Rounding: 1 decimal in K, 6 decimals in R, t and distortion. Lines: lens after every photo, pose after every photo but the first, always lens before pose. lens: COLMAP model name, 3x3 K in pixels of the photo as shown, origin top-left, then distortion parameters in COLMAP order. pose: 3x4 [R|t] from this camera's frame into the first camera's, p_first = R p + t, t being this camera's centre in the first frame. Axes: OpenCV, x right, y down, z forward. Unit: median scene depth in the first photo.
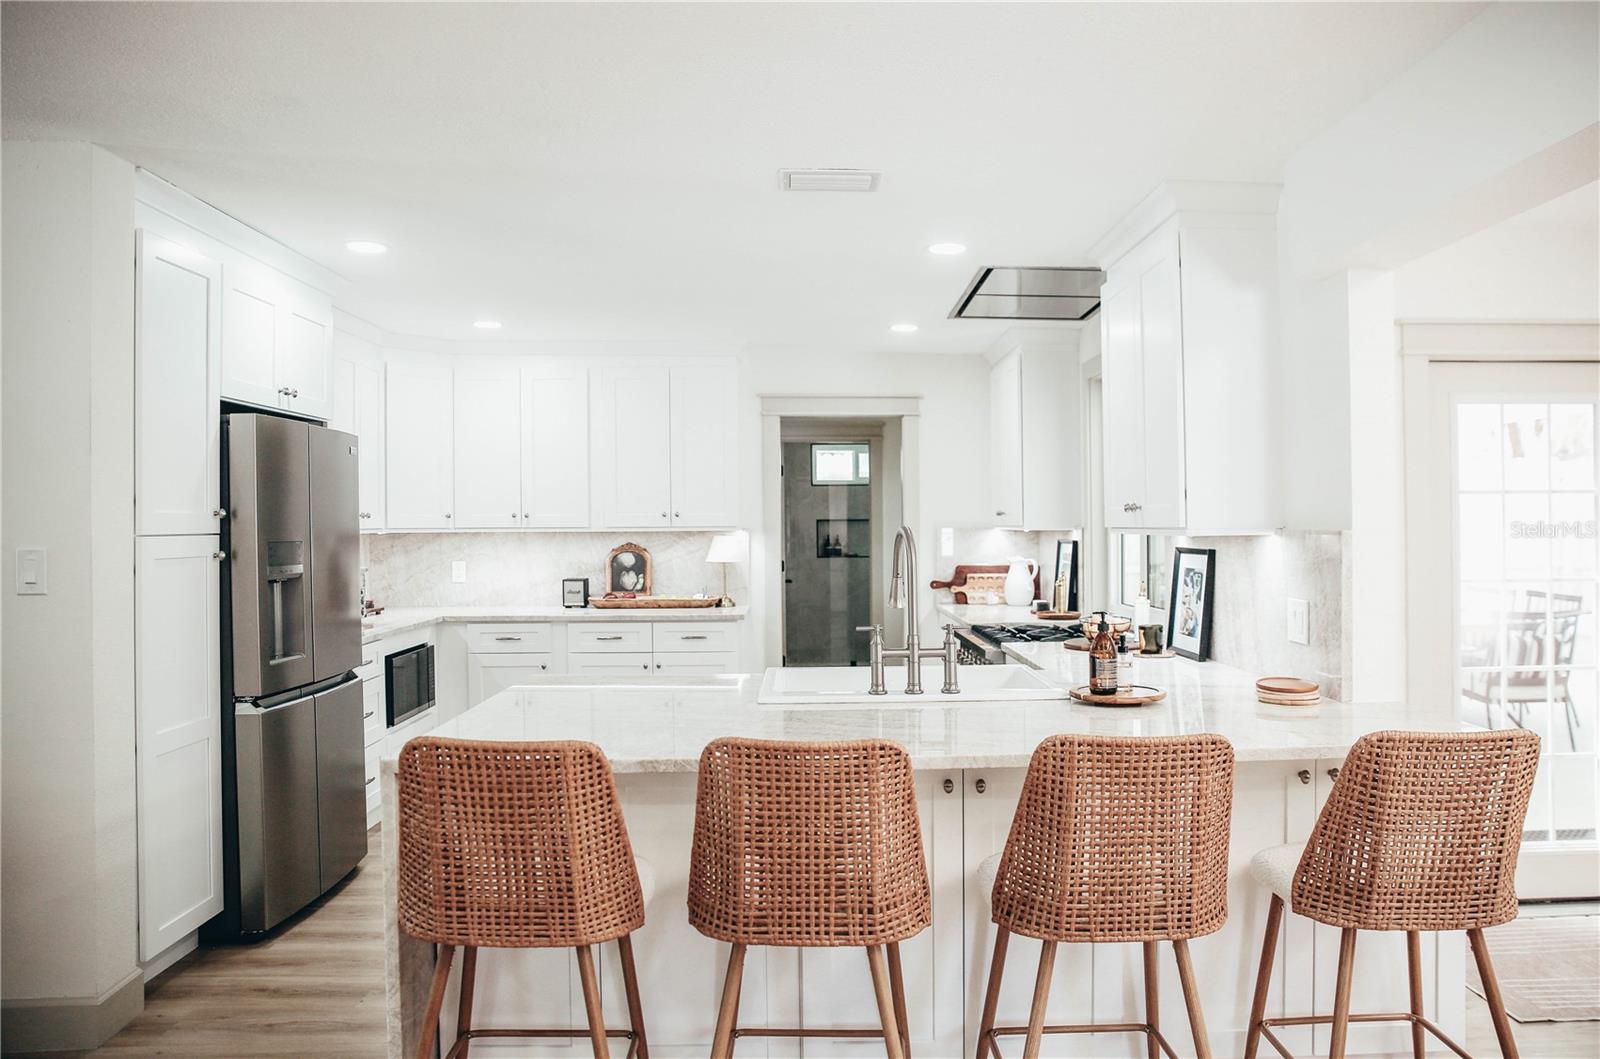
lens RADIAL K [[1120.2, 0, 880.7], [0, 1120.2, 526.4], [0, 0, 1]] dist [-0.091901, 0.060621]
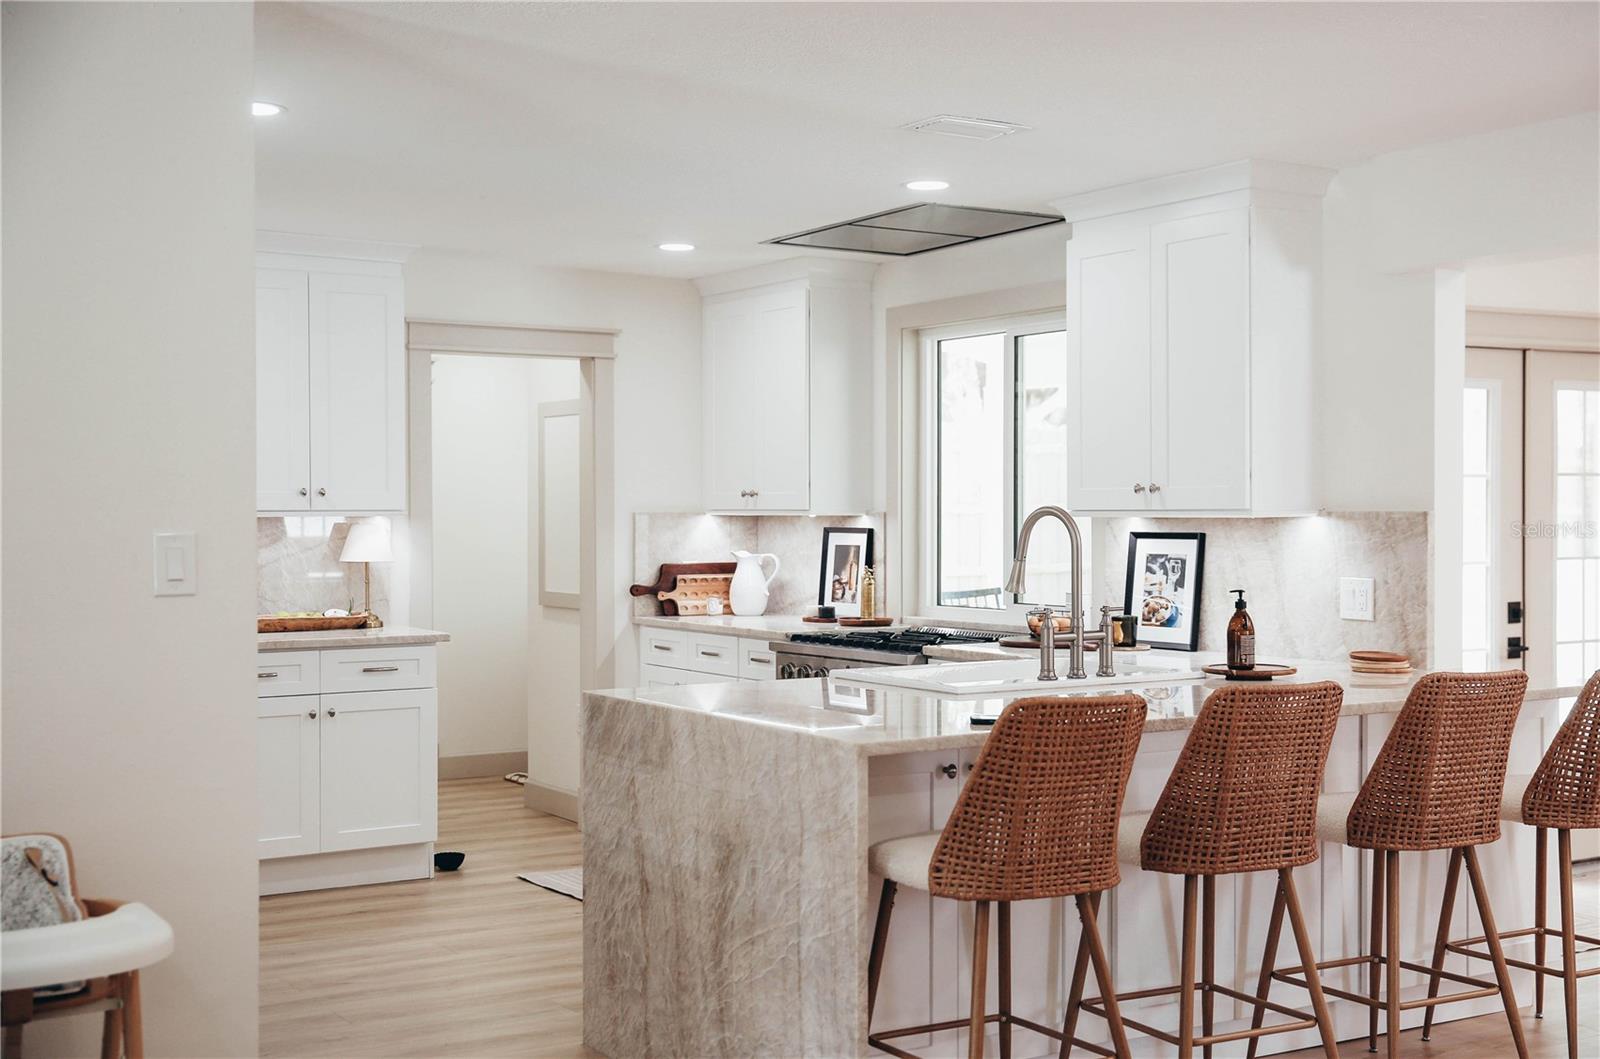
lens RADIAL K [[1922.0, 0, 850.6], [0, 1922.0, 549.2], [0, 0, 1]] dist [0.063499, 0.000000]
pose [[0.870024, -0.006921, 0.492960, -0.466744], [-0.000723, 0.999882, 0.015314, 0.005724], [-0.493008, -0.013680, 0.869917, -0.172370]]
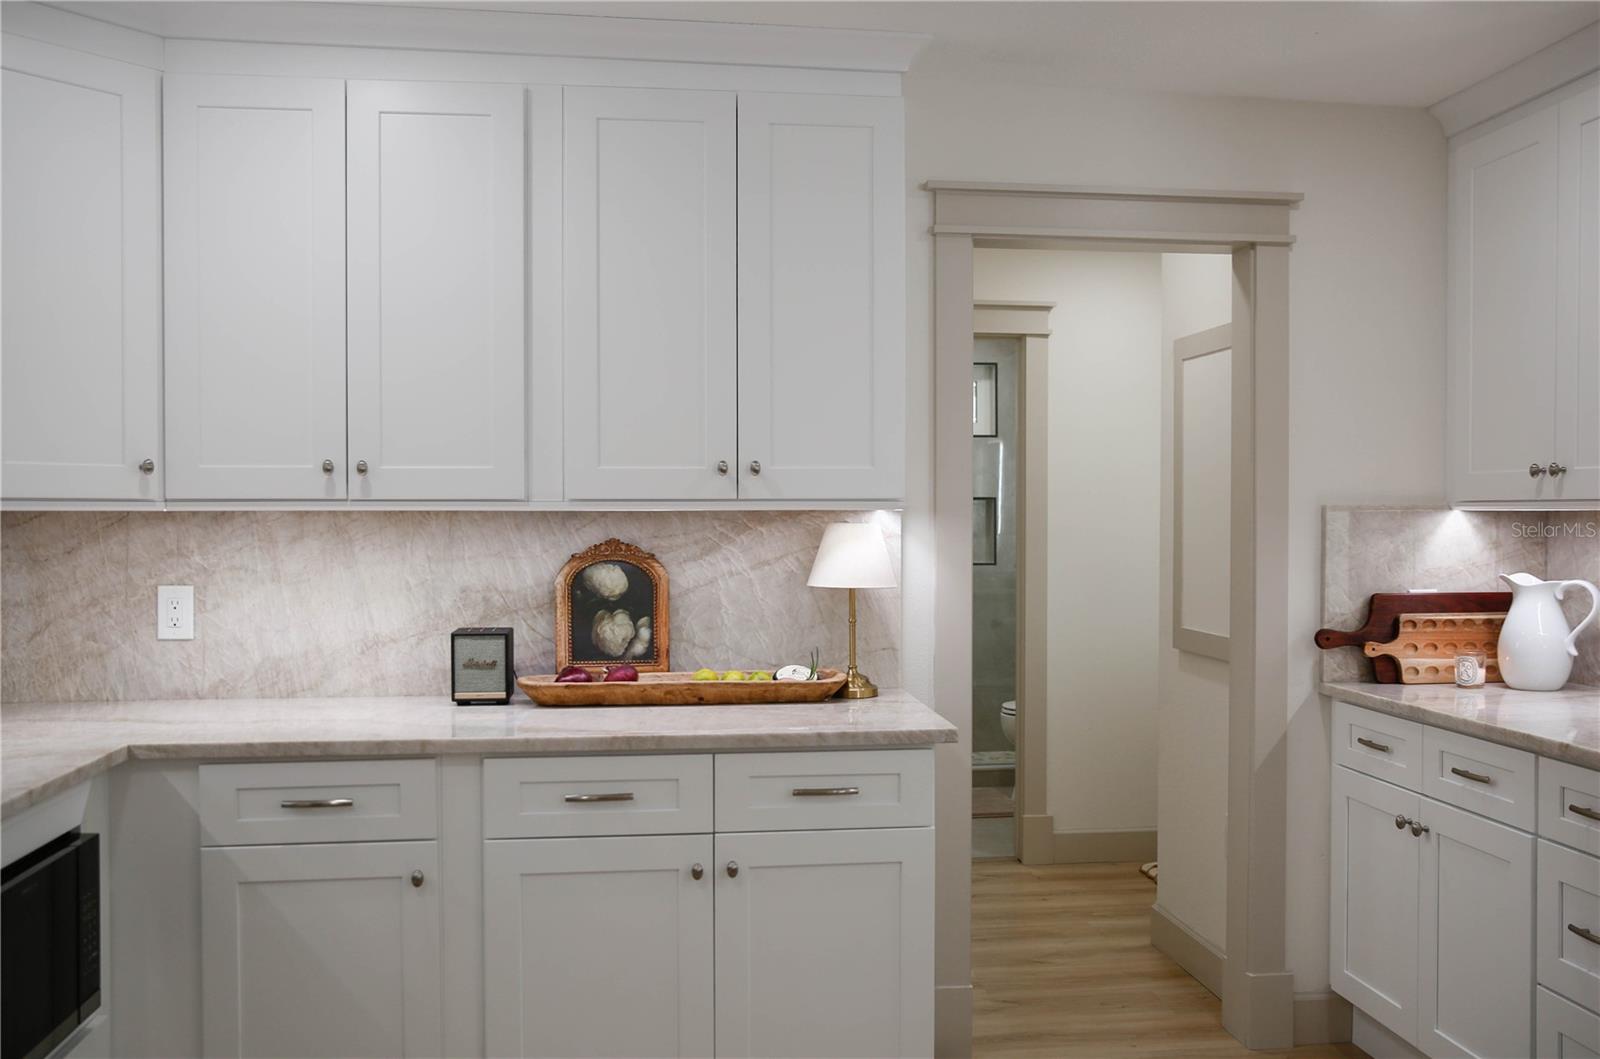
lens RADIAL K [[1485.1, 0, 848.1], [0, 1485.1, 527.4], [0, 0, 1]] dist [0.004088, 0.000000]
pose [[0.997245, 0.002920, 0.074125, -0.183144], [-0.003239, 0.999986, 0.004187, 0.007636], [-0.074111, -0.004416, 0.997240, 0.460046]]
